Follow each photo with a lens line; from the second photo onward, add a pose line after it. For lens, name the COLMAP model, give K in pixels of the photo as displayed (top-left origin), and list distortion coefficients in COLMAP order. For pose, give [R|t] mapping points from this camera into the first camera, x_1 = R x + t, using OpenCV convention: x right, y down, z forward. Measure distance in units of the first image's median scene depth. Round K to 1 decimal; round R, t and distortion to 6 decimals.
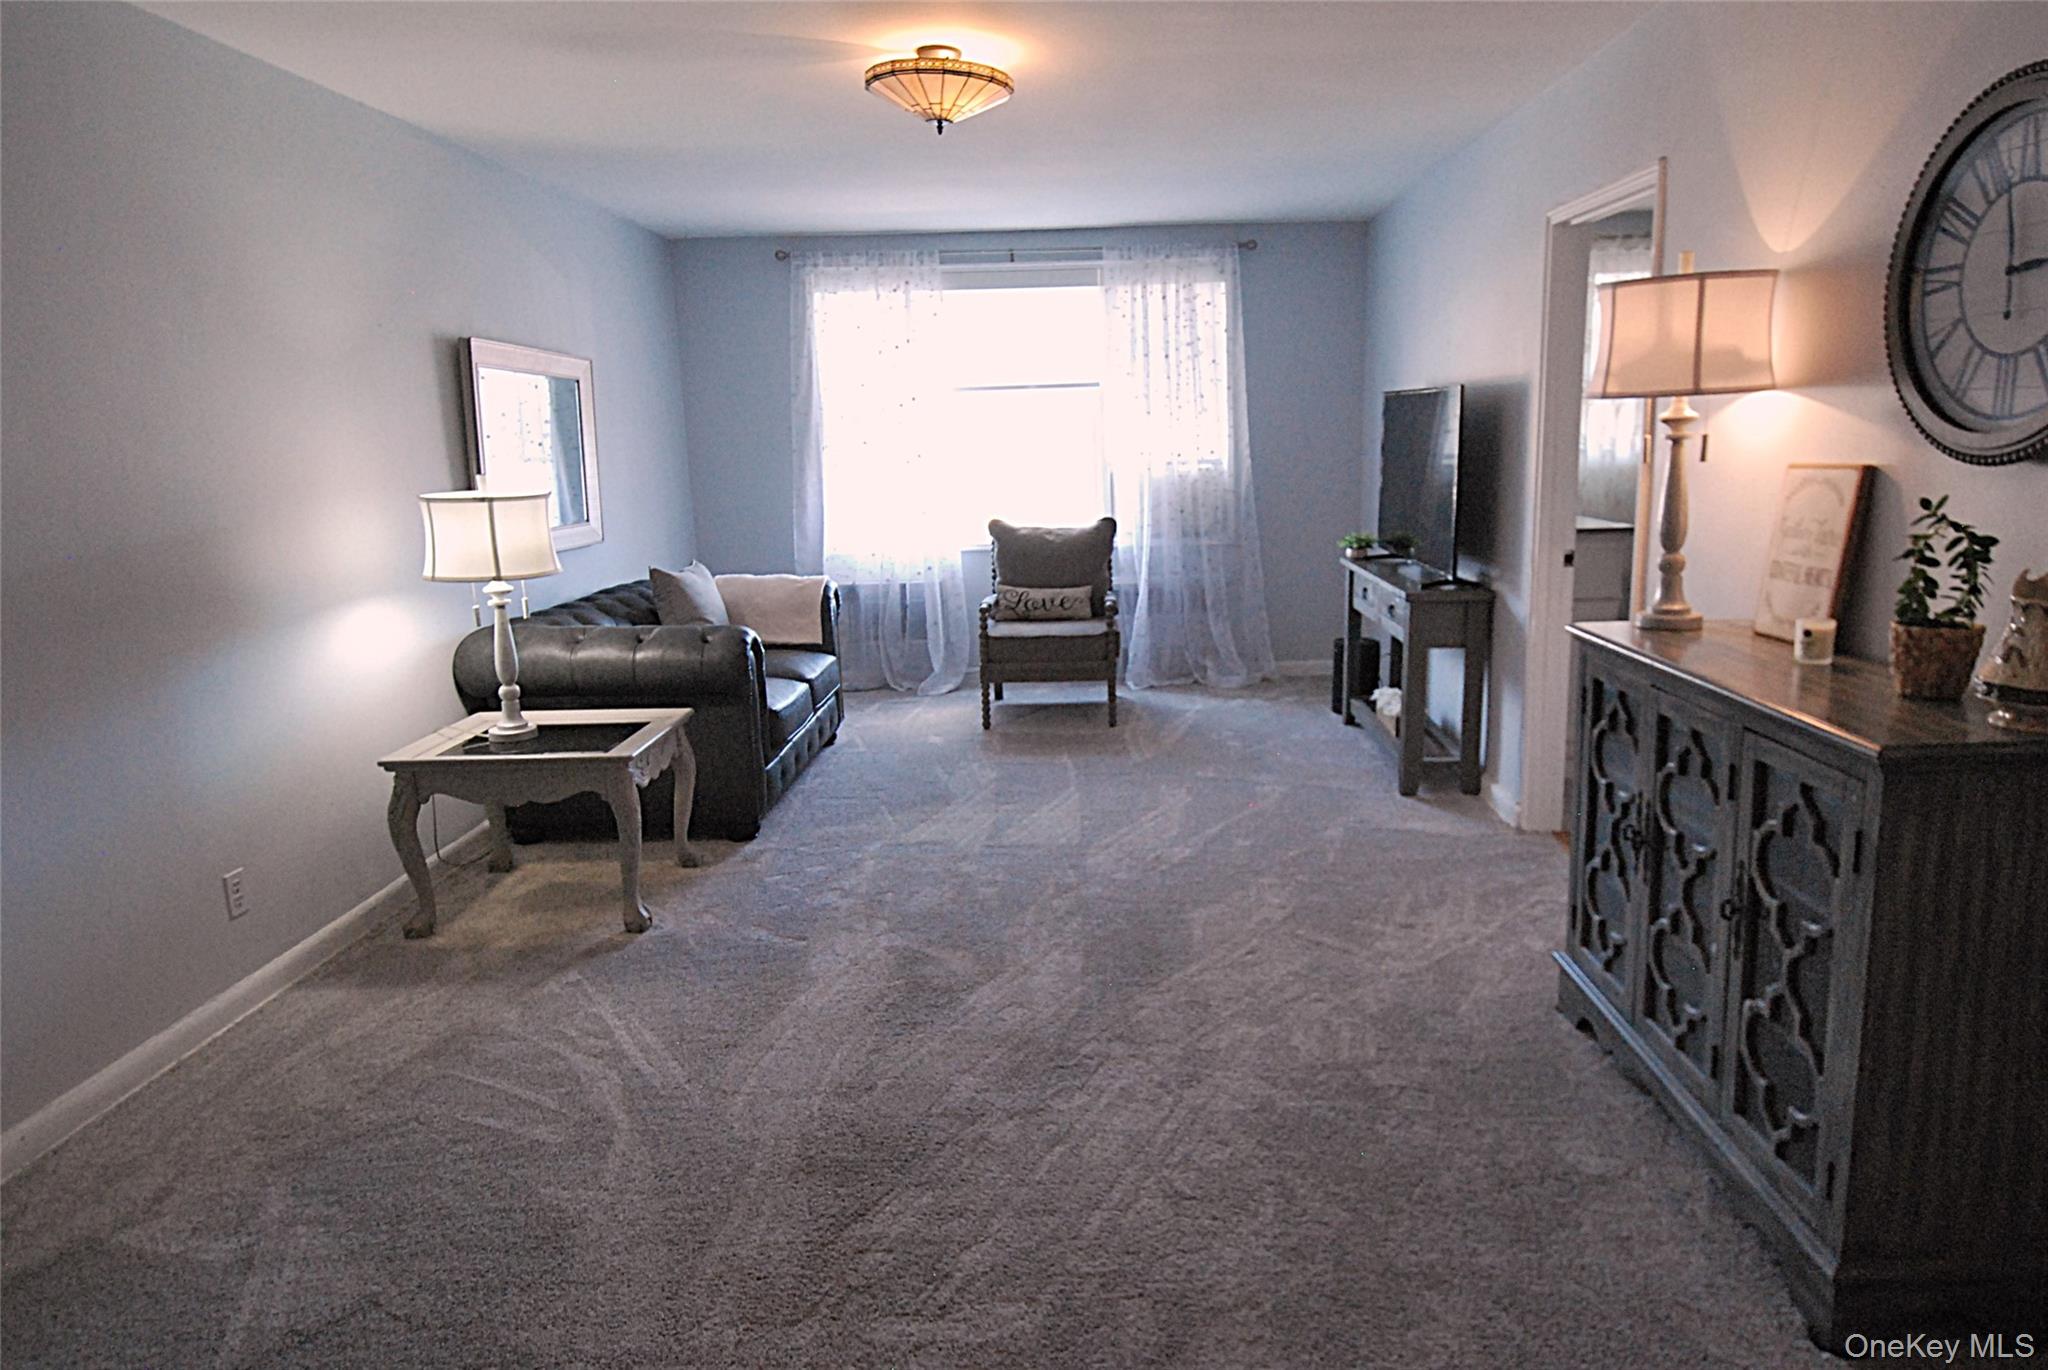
lens RADIAL K [[1219.3, 0, 1084.7], [0, 1219.3, 675.9], [0, 0, 1]] dist [0.021361, -0.004810]
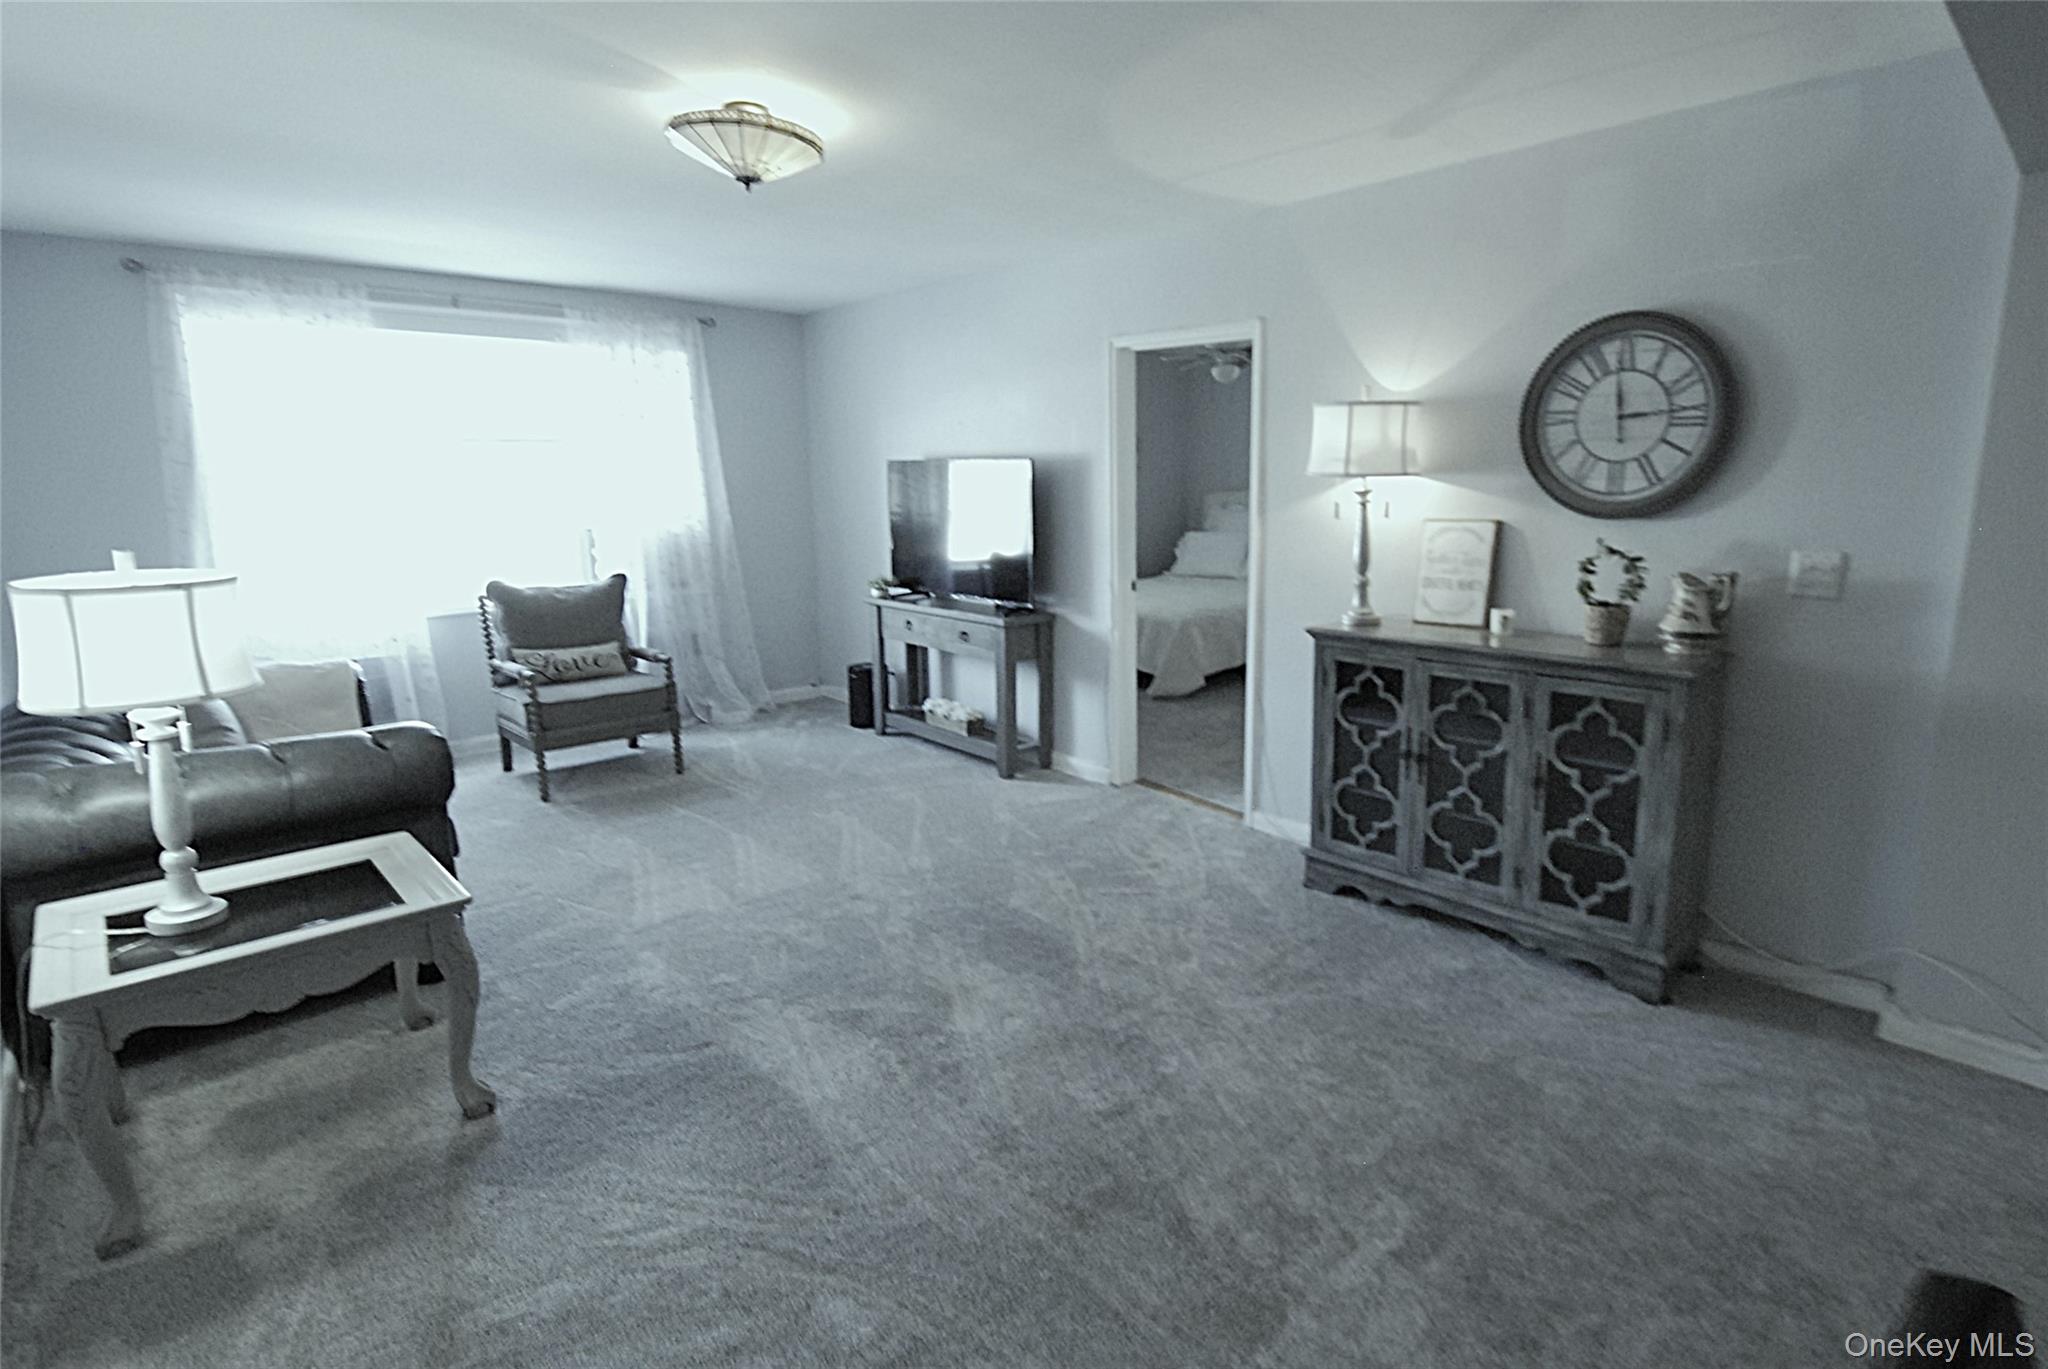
lens RADIAL K [[985.0, 0, 1109.6], [0, 985.0, 674.0], [0, 0, 1]] dist [-0.000290, -0.007430]
pose [[0.721928, -0.117248, 0.681962, -0.643237], [0.125250, 0.991403, 0.037859, -0.066002], [-0.680538, 0.058084, 0.730407, 0.320486]]
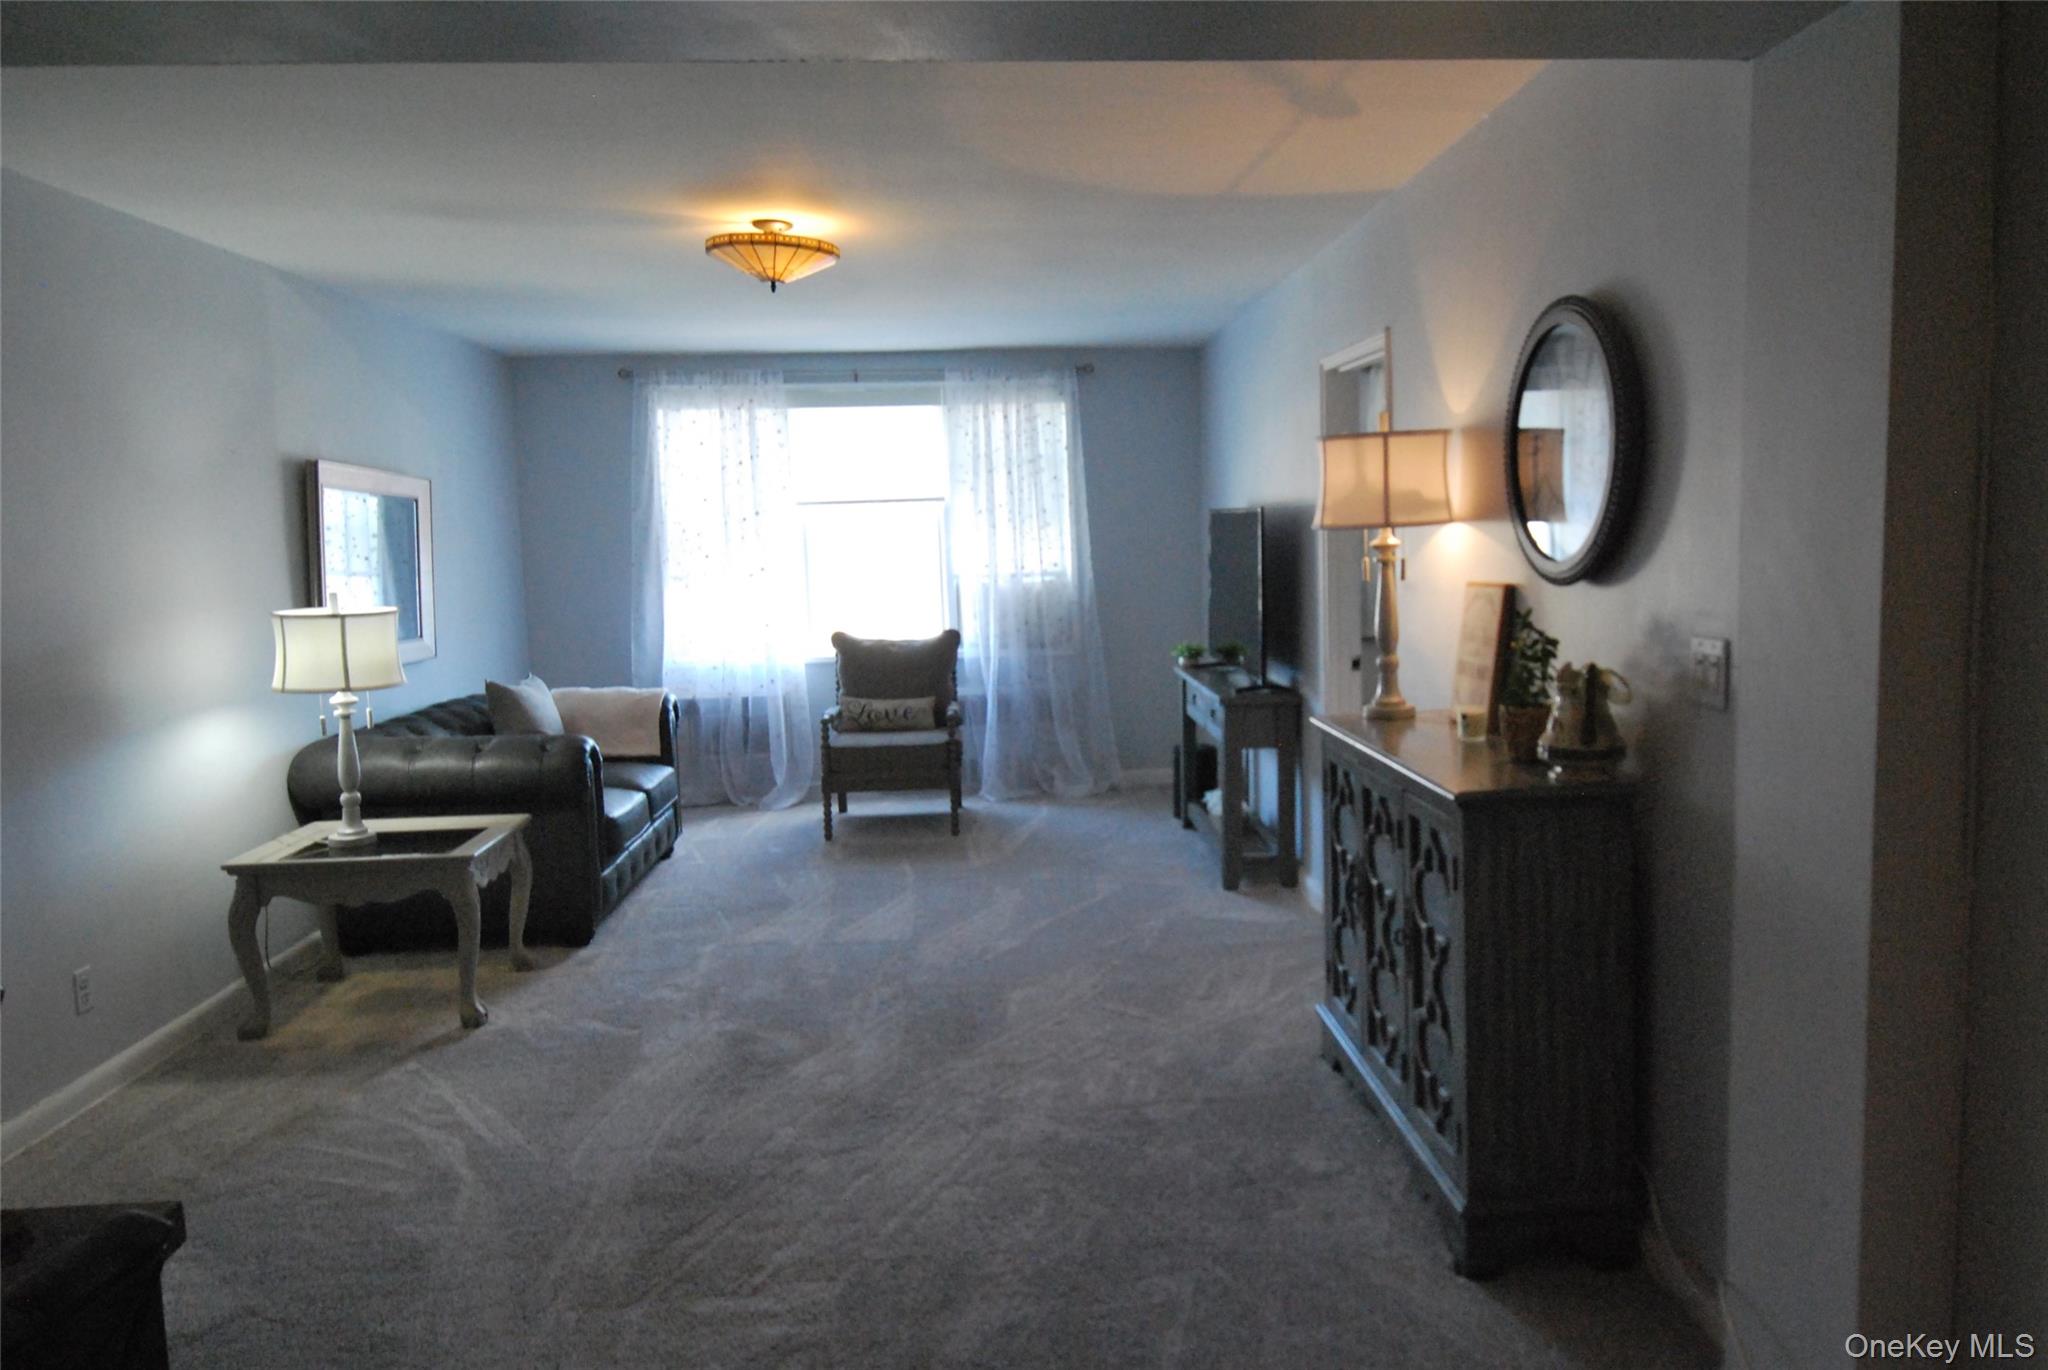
lens RADIAL K [[1346.9, 0, 1078.9], [0, 1346.9, 671.0], [0, 0, 1]] dist [0.018738, -0.006406]
pose [[0.996049, -0.008767, 0.088368, 0.063839], [0.017433, 0.995055, -0.097782, 0.040120], [-0.087074, 0.098936, 0.991277, -0.287533]]
